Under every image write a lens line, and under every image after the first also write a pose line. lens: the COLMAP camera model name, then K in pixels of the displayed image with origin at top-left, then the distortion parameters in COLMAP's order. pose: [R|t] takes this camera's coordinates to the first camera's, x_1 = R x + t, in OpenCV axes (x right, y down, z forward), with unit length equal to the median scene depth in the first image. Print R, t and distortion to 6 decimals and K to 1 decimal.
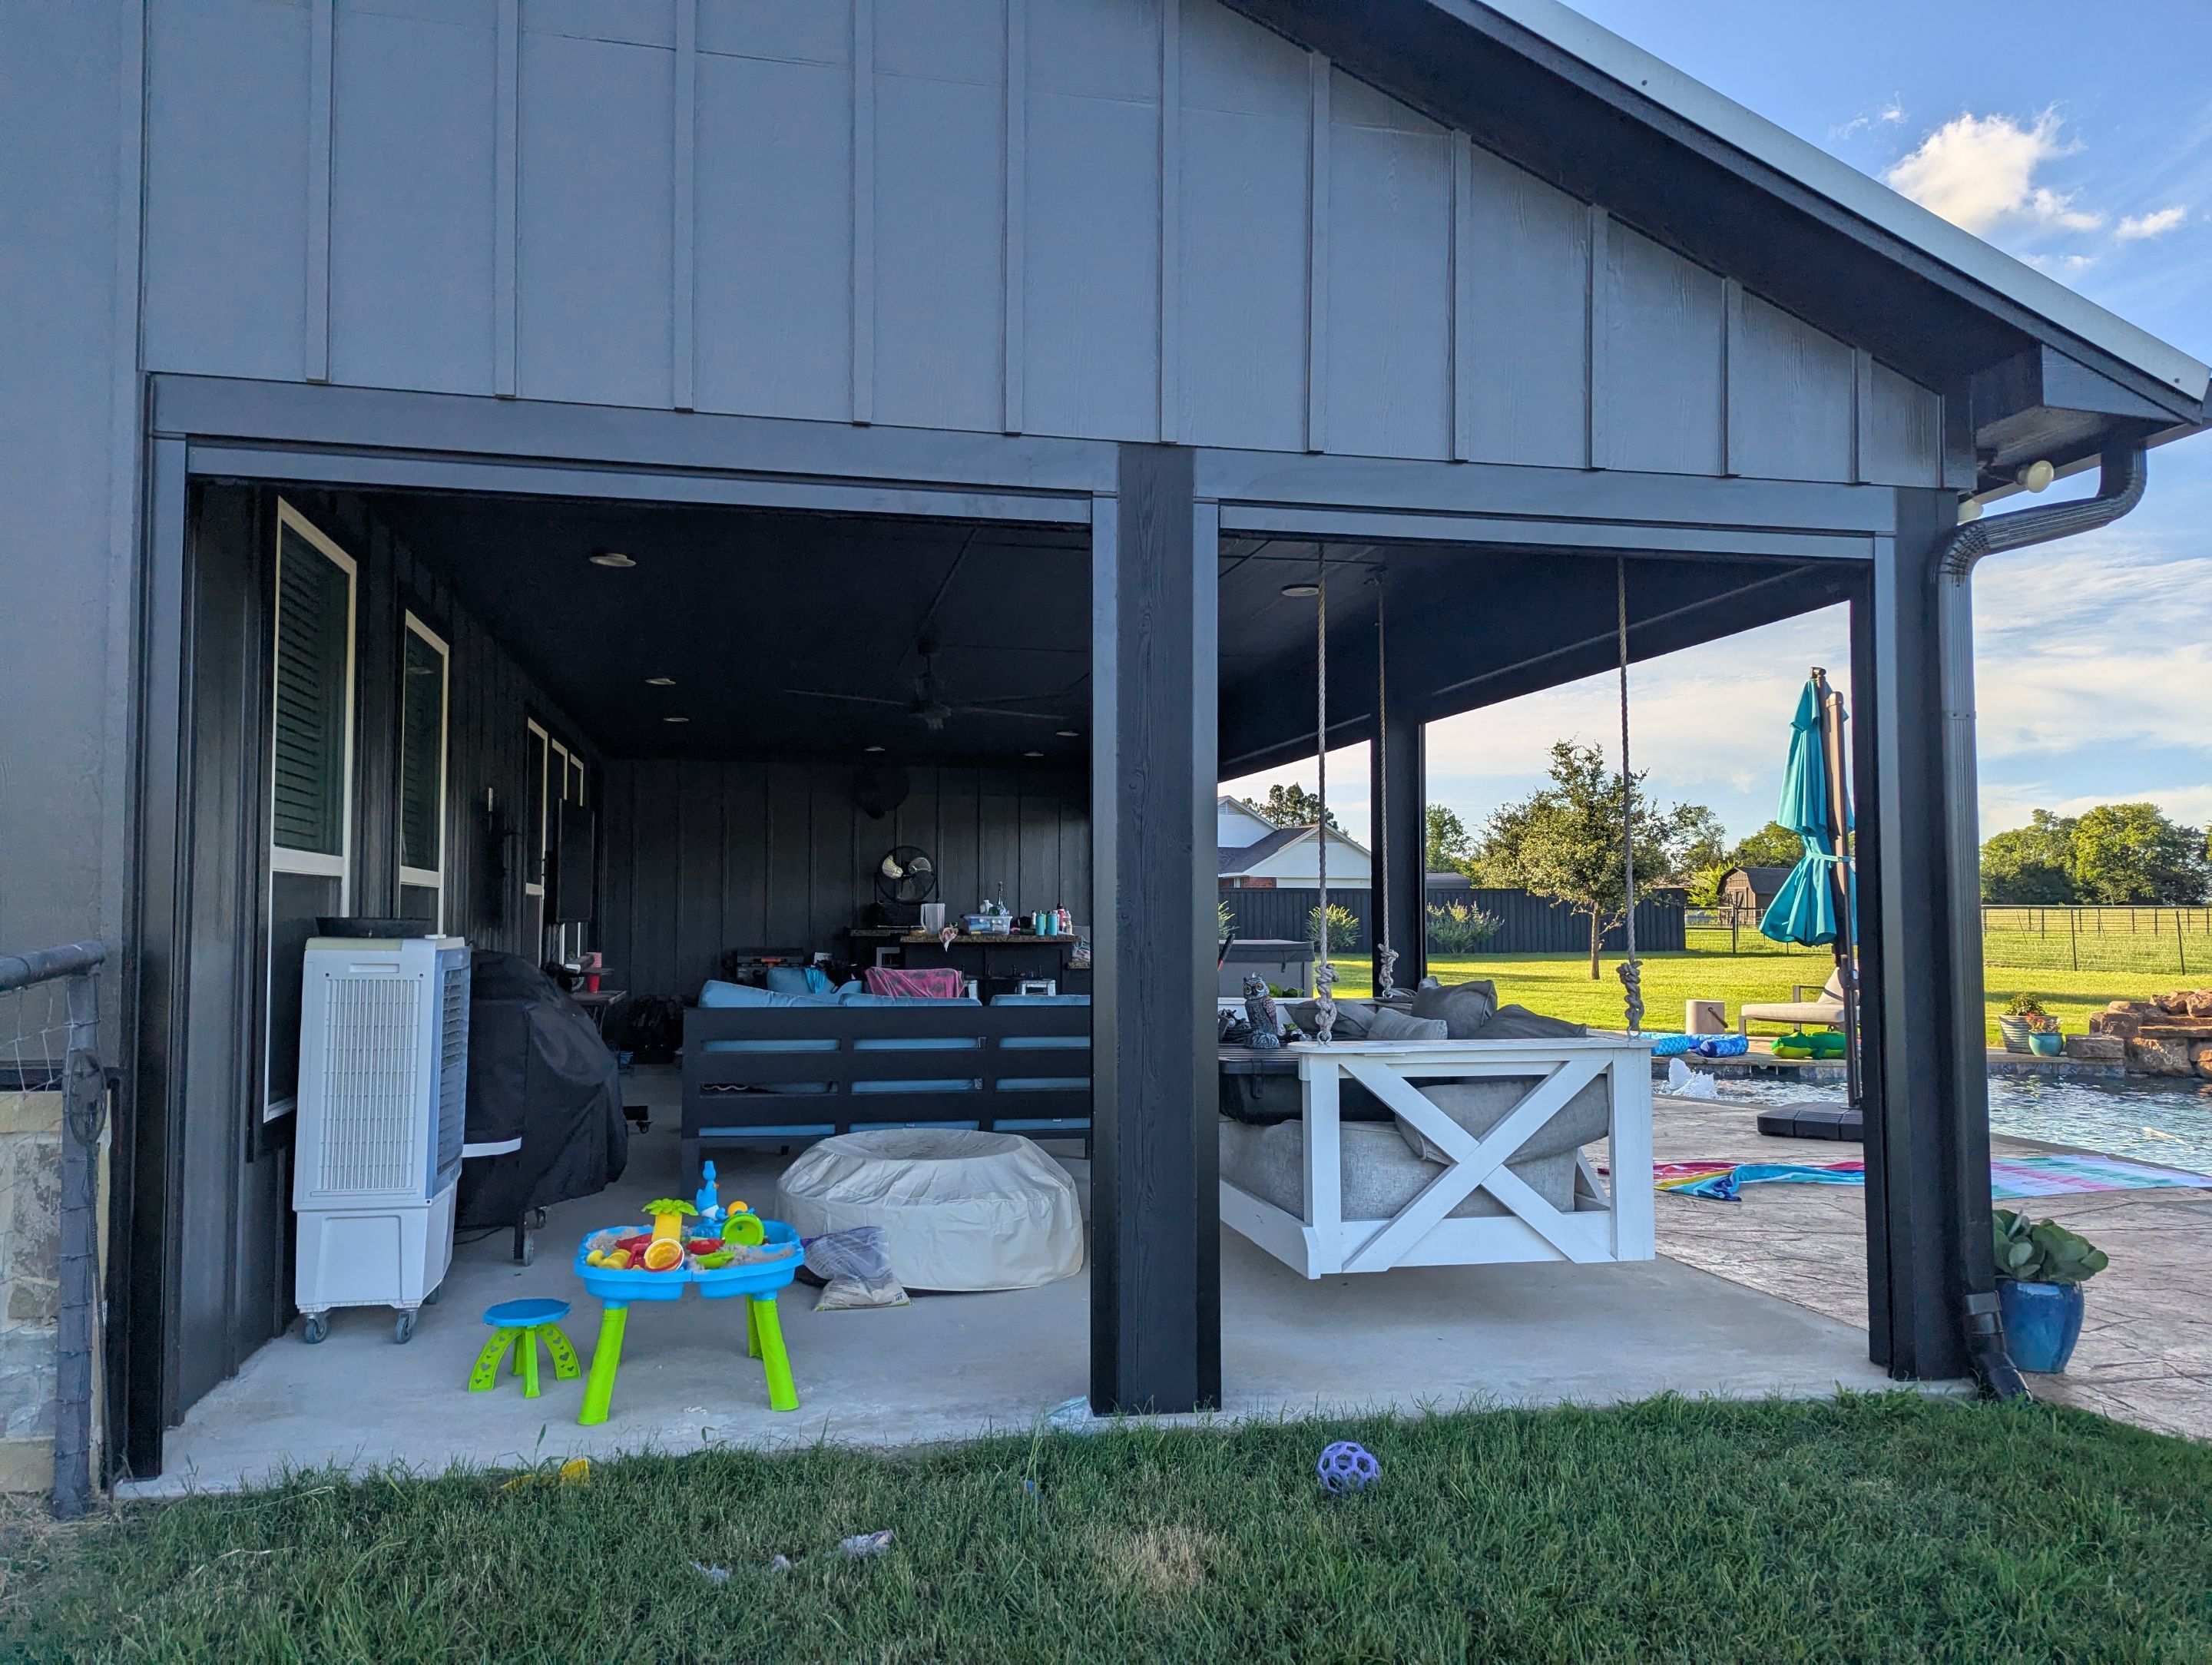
lens RADIAL K [[1553.7, 0, 1097.5], [0, 1553.7, 835.3], [0, 0, 1]] dist [0.062766, -0.053447]
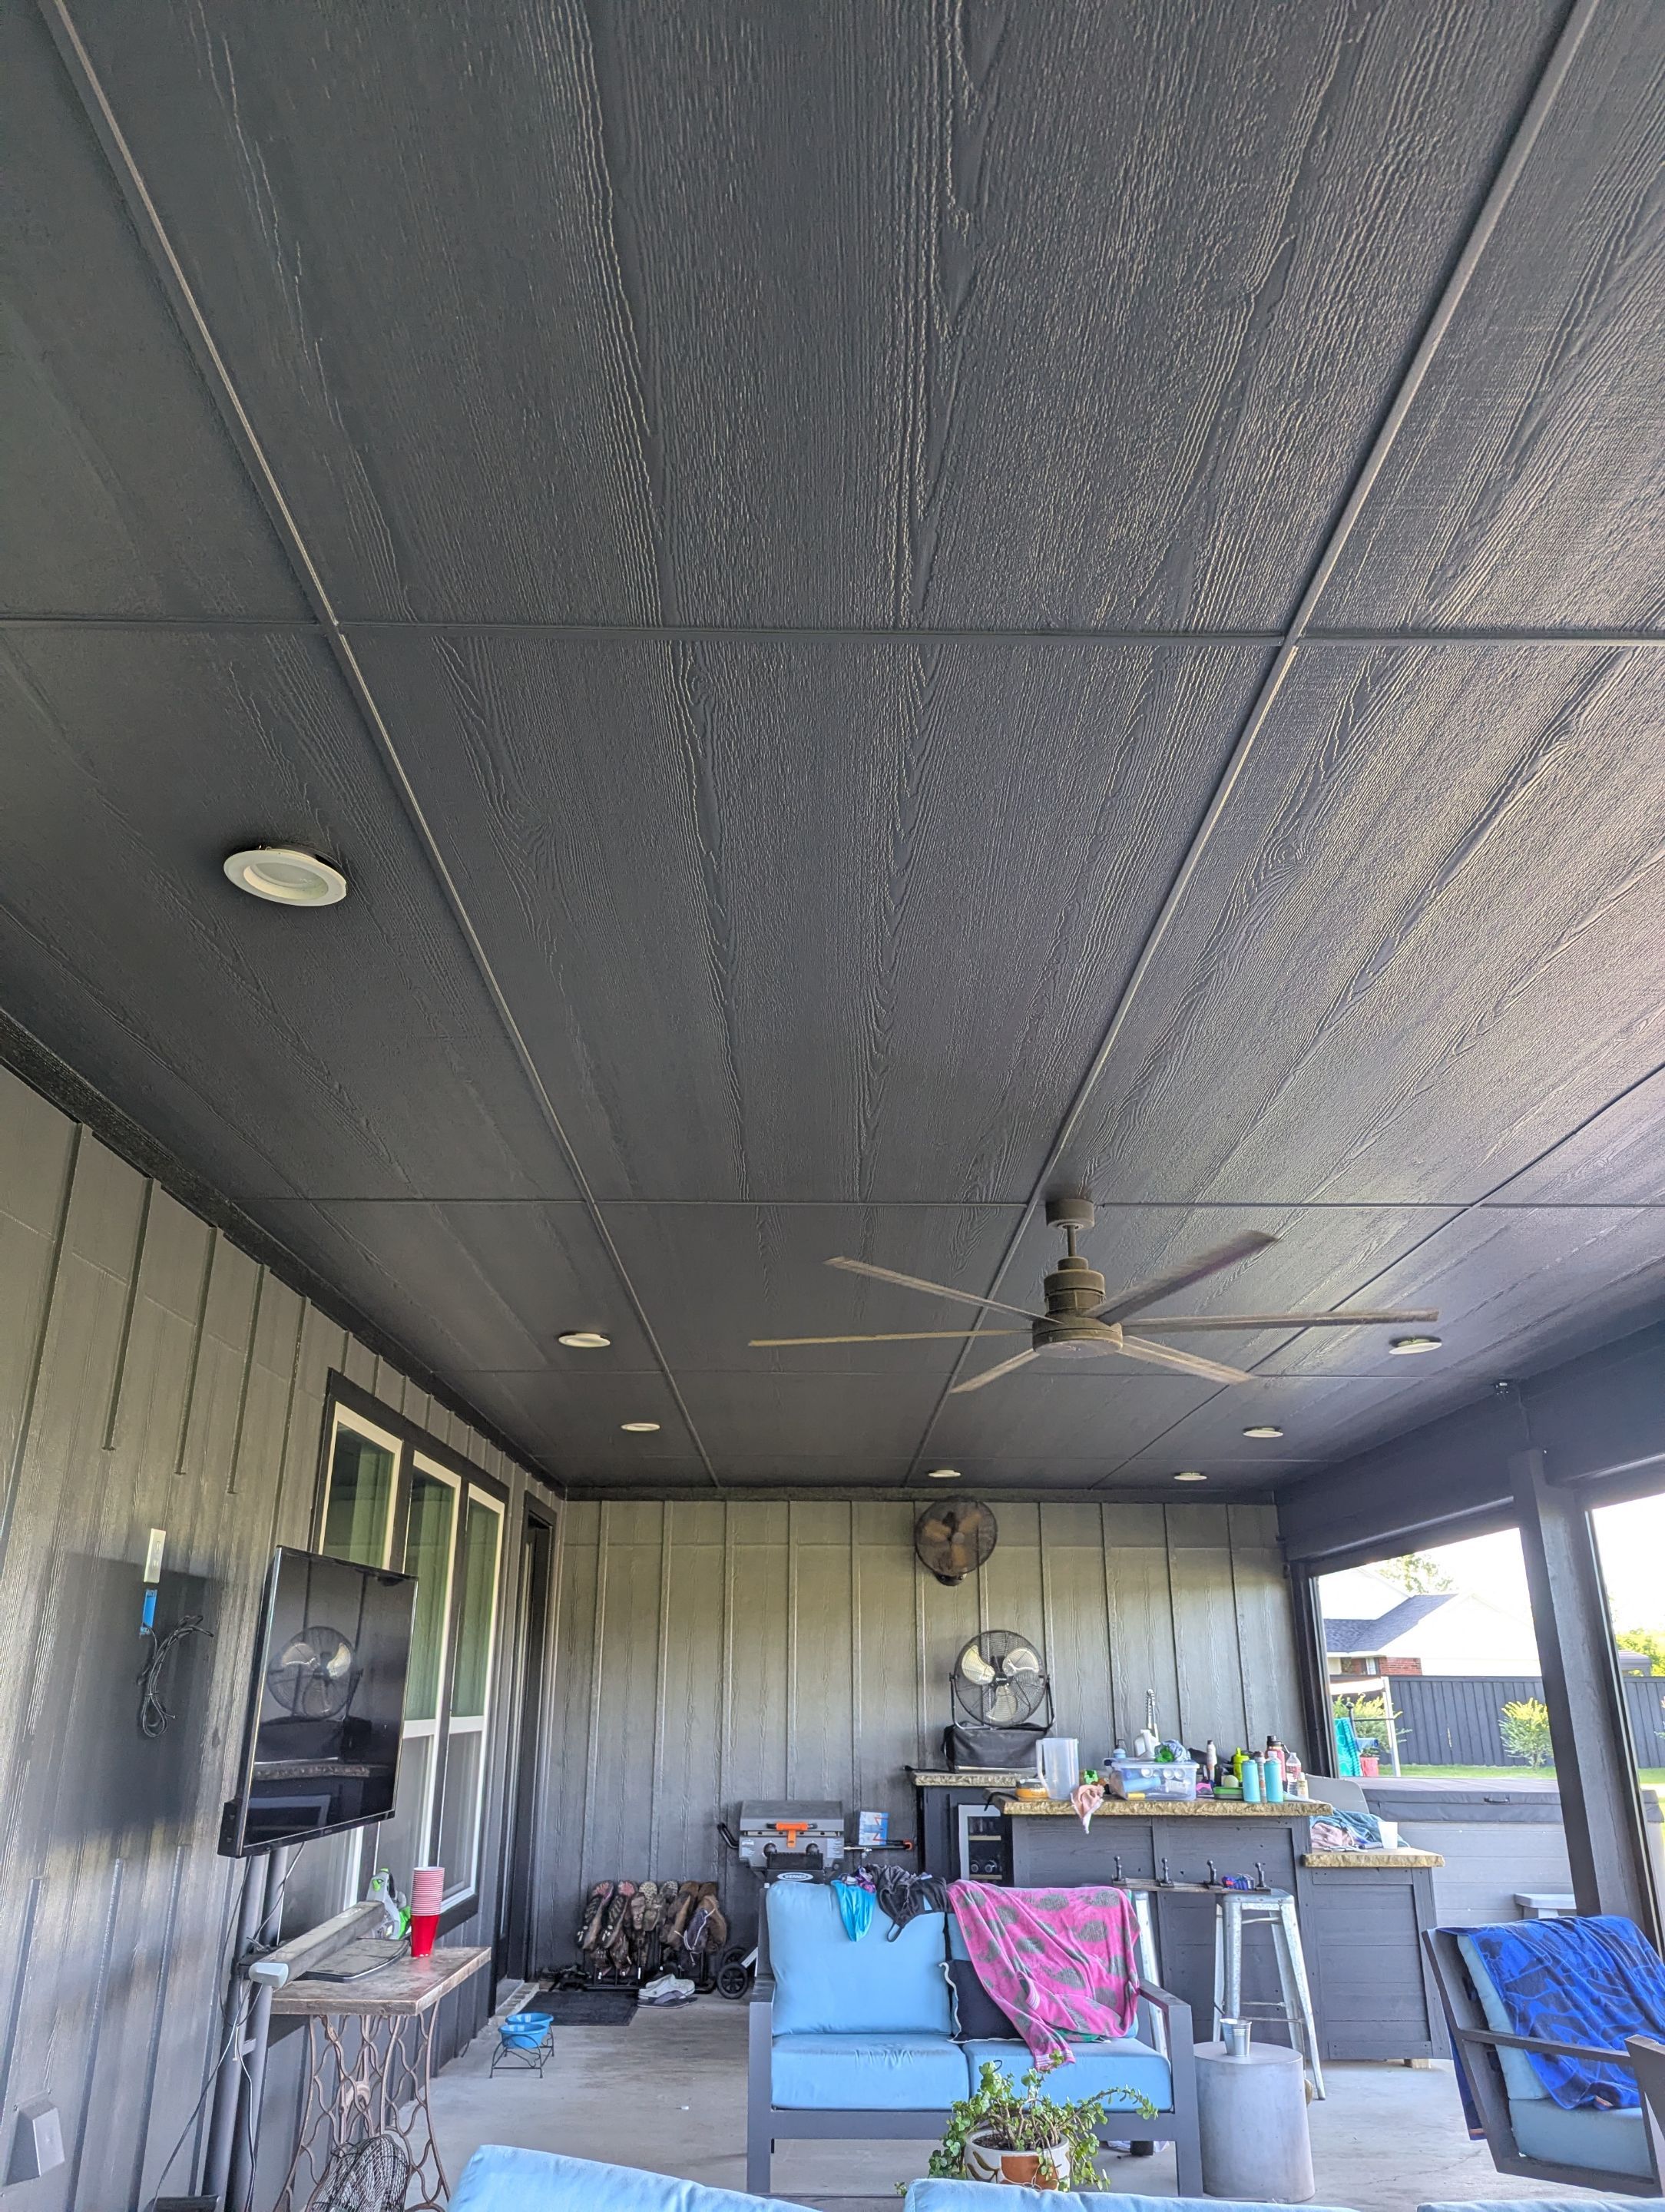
lens RADIAL K [[1553.7, 0, 837.2], [0, 1553.7, 1109.4], [0, 0, 1]] dist [0.062766, -0.053447]
pose [[0.978971, -0.073354, -0.190356, -0.007871], [0.012296, 0.952636, -0.303865, -0.000370], [0.203630, 0.295134, 0.933505, 0.051854]]
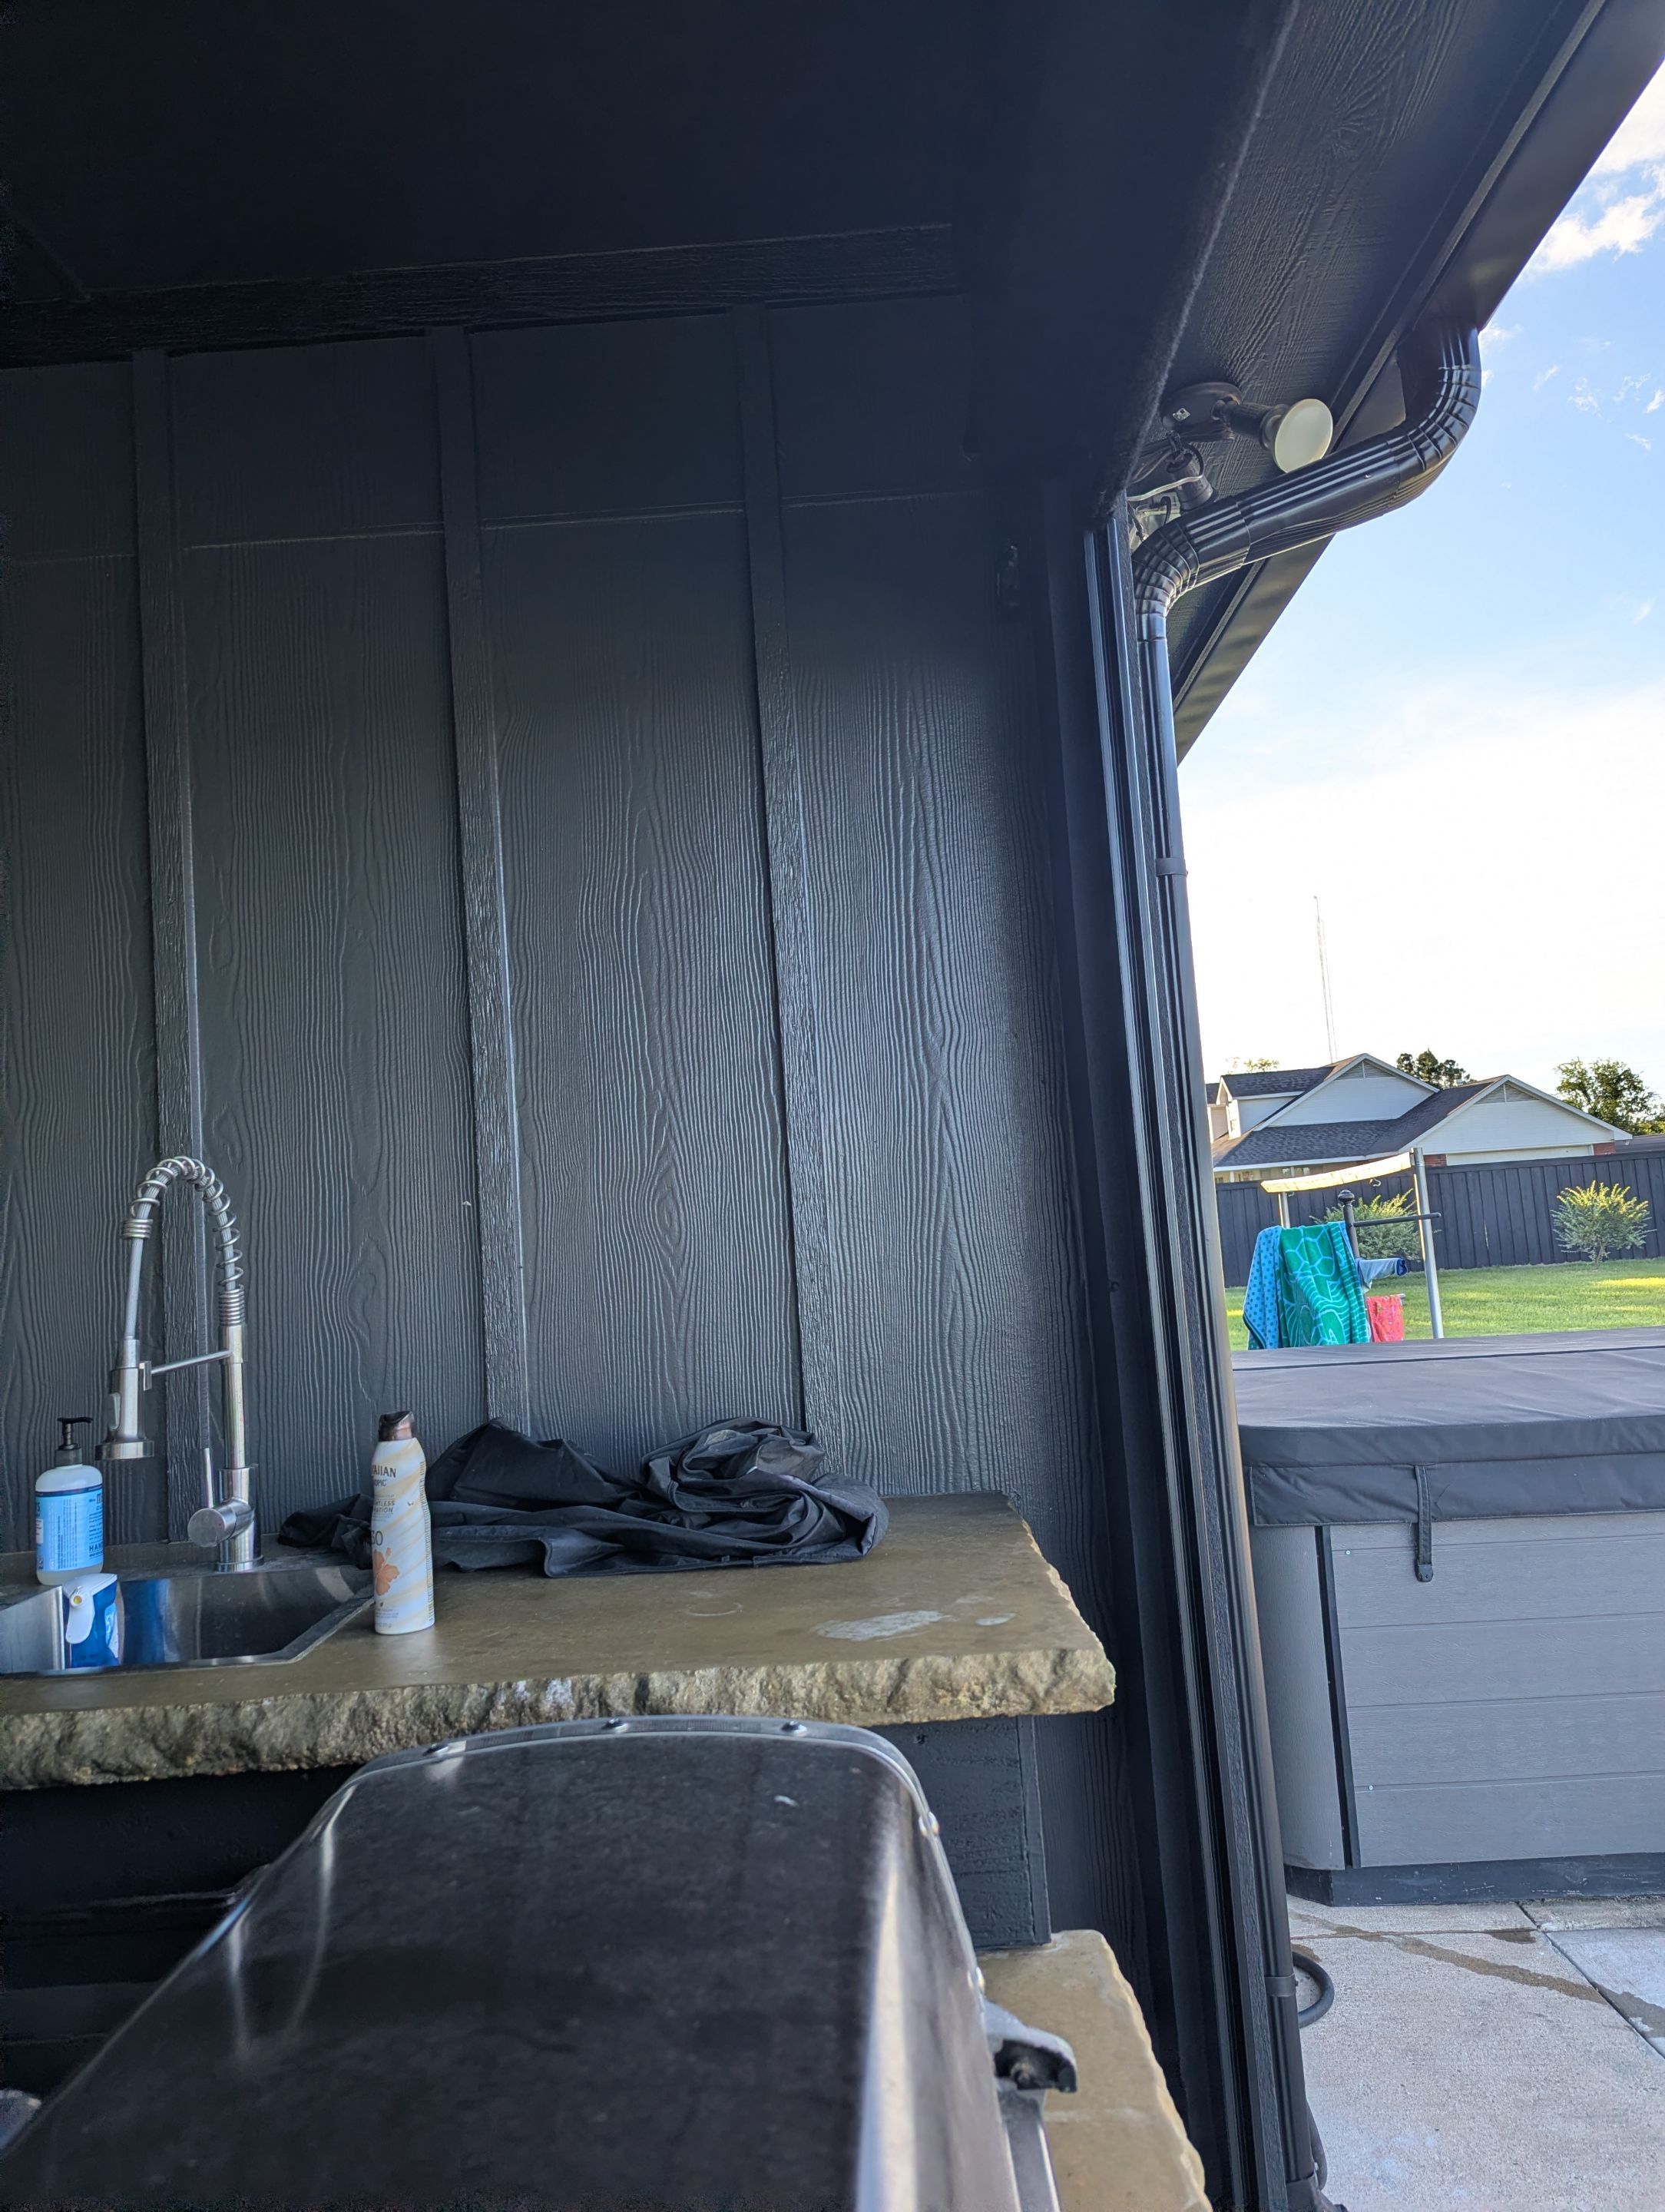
lens RADIAL K [[1557.6, 0, 833.5], [0, 1557.6, 1099.1], [0, 0, 1]] dist [0.029240, -0.005359]
pose [[0.969940, -0.086335, -0.227515, 0.001652], [0.079476, 0.996067, -0.039158, 0.005930], [0.230001, 0.019899, 0.972987, 0.156582]]
